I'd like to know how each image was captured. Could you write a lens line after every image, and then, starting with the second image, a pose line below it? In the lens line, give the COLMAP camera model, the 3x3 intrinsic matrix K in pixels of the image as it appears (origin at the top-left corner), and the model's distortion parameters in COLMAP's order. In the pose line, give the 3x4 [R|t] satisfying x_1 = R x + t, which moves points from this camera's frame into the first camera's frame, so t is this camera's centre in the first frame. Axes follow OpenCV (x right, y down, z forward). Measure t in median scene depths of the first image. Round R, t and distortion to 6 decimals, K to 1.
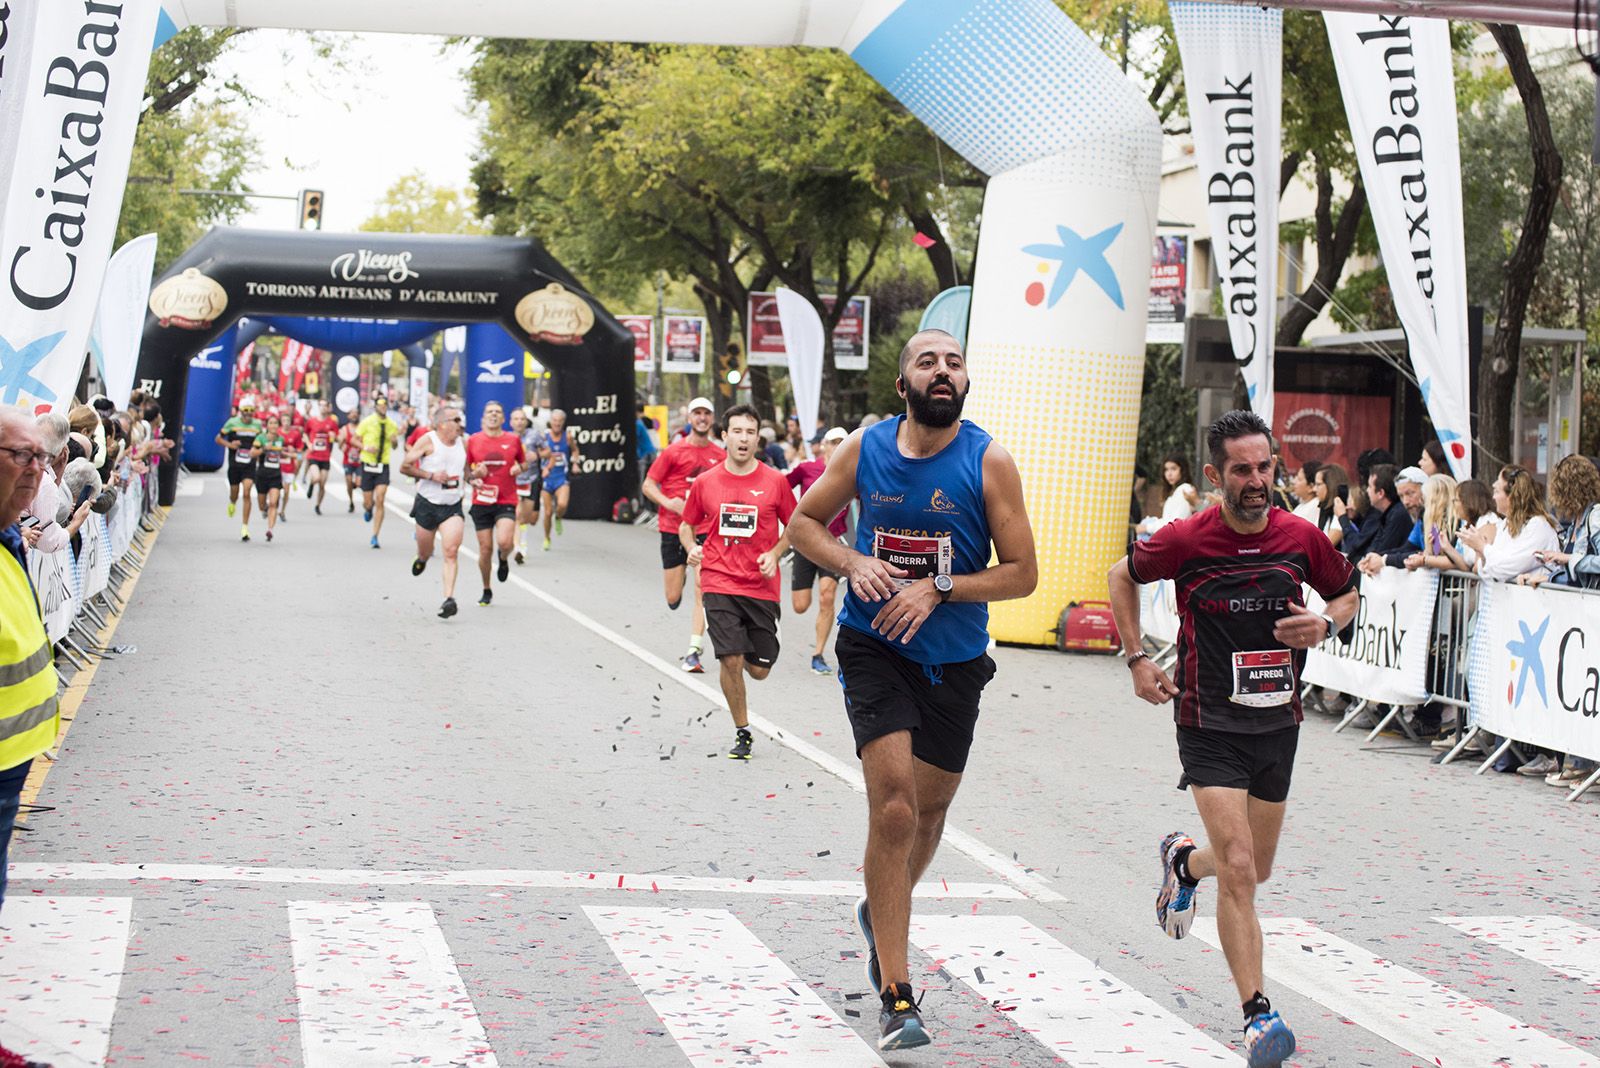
lens RADIAL K [[3316.6, 0, 802.7], [0, 3316.6, 490.9], [0, 0, 1]] dist [-0.410100, 0.535891]
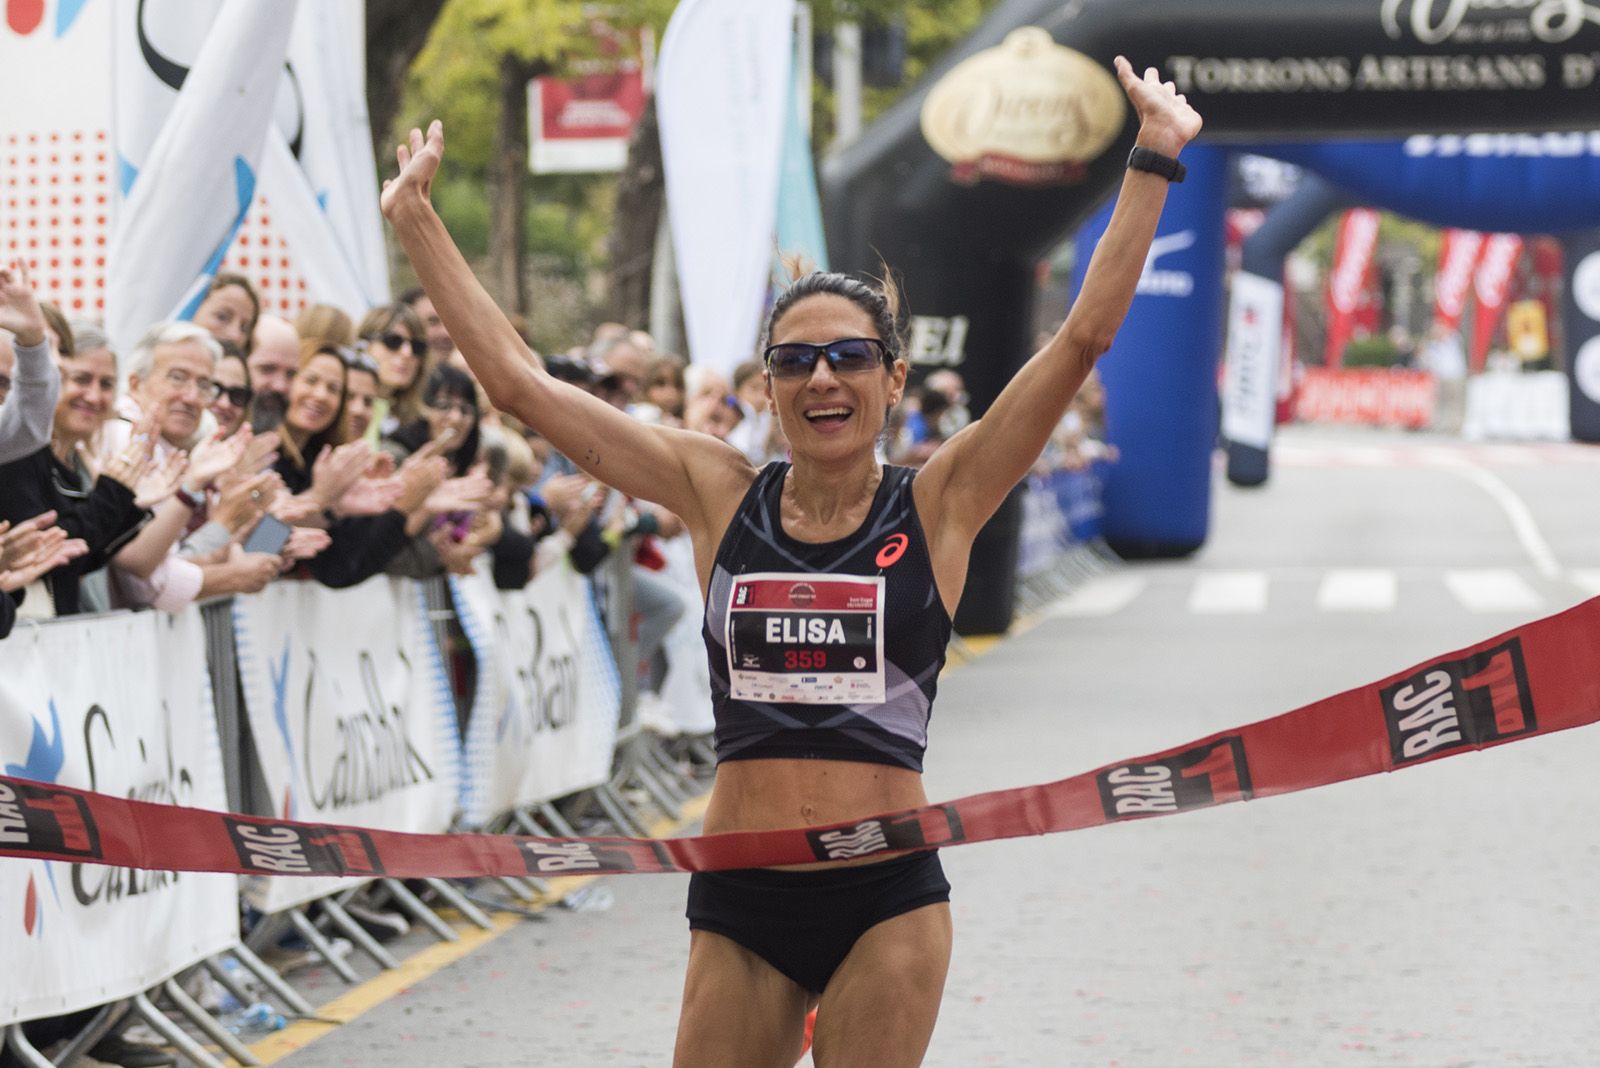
lens RADIAL K [[4399.9, 0, 800.0], [0, 4399.9, 534.0], [0, 0, 1]] dist [-0.109996, -0.544979]
pose [[0.959951, -0.044963, -0.276535, -0.092550], [0.043475, 0.998988, -0.011511, -0.003347], [0.276773, -0.000972, 0.960935, 0.643688]]
